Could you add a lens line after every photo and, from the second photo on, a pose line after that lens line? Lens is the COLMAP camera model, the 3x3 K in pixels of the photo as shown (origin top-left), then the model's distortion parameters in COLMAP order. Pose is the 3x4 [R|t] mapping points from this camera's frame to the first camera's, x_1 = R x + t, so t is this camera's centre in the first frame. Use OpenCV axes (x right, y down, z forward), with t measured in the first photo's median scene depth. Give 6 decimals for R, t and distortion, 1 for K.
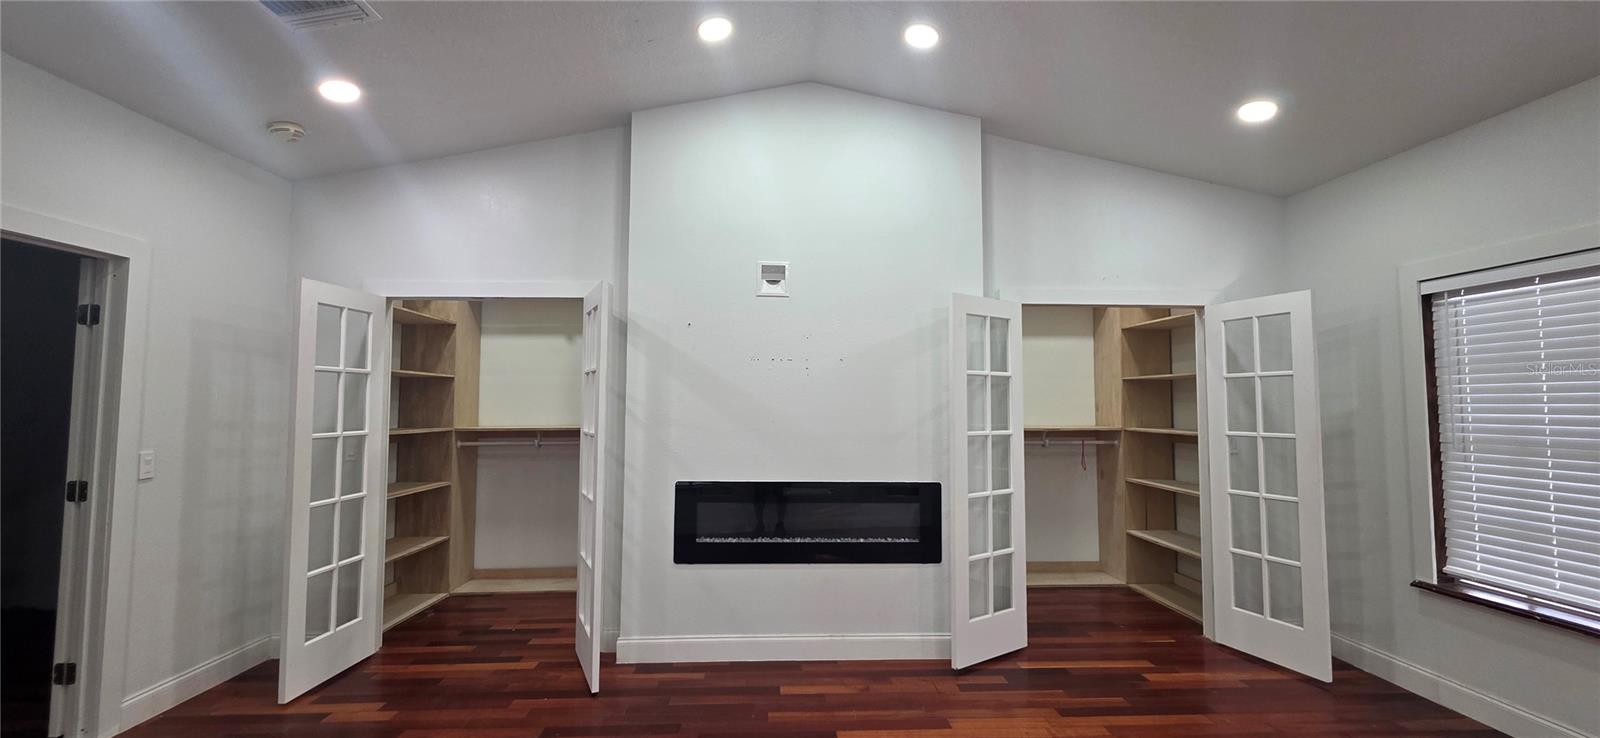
lens RADIAL K [[641.5, 0, 804.5], [0, 641.5, 370.9], [0, 0, 1]] dist [0.001958, 0.000741]
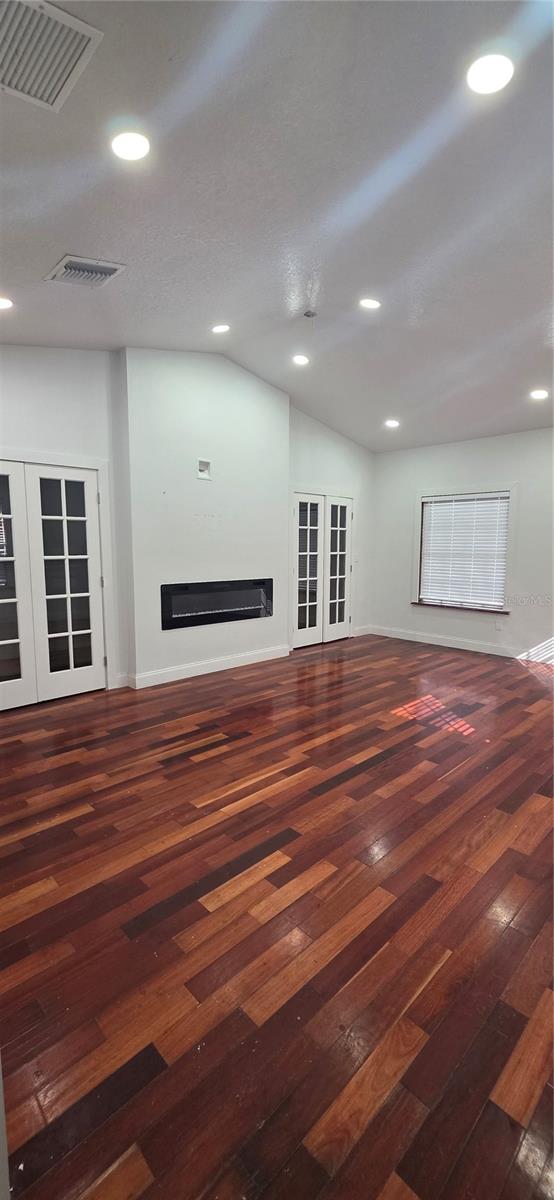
lens RADIAL K [[481.1, 0, 276.6], [0, 481.1, 599.9], [0, 0, 1]] dist [0.001958, 0.000741]
pose [[0.752084, -0.078487, 0.654377, -0.865547], [-0.041409, 0.985295, 0.165770, -0.016814], [-0.657765, -0.151770, 0.737774, -0.186326]]
